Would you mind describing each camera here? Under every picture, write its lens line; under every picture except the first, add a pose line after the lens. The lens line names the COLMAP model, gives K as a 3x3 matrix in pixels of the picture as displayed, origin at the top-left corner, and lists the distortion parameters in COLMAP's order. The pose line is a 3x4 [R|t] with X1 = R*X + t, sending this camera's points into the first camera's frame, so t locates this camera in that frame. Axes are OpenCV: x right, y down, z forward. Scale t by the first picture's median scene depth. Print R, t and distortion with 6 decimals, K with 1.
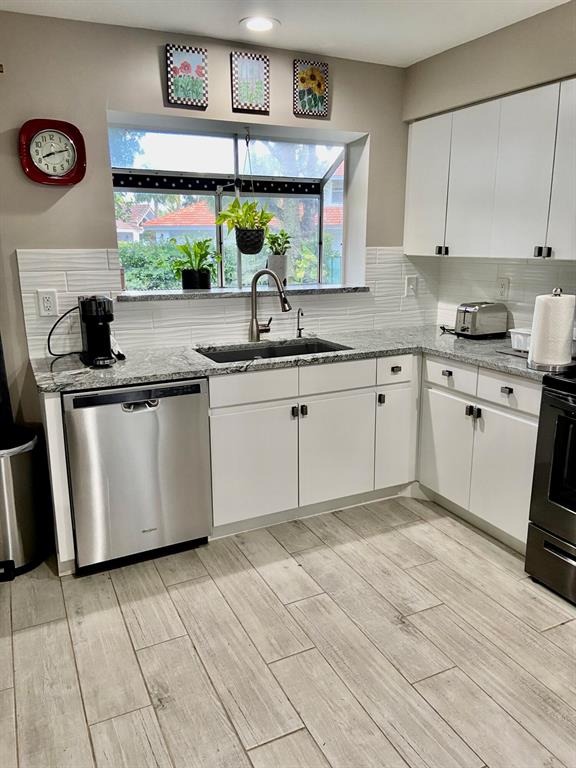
lens RADIAL K [[583.0, 0, 289.7], [0, 583.0, 382.3], [0, 0, 1]] dist [0.053108, -0.064855]
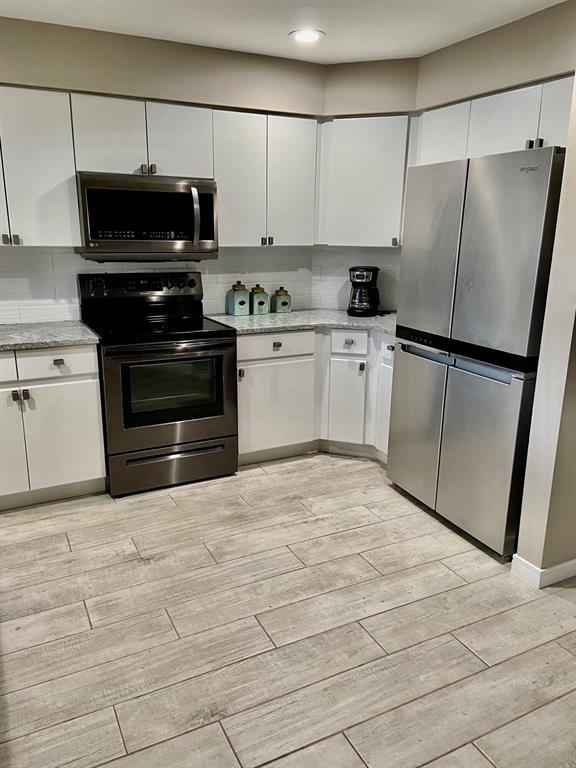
lens RADIAL K [[583.0, 0, 289.2], [0, 583.0, 381.4], [0, 0, 1]] dist [0.053108, -0.064855]
pose [[-0.036683, -0.253607, 0.966611, -0.832876], [0.222624, 0.940881, 0.255305, -0.156994], [-0.974214, 0.224556, 0.021945, 0.601556]]
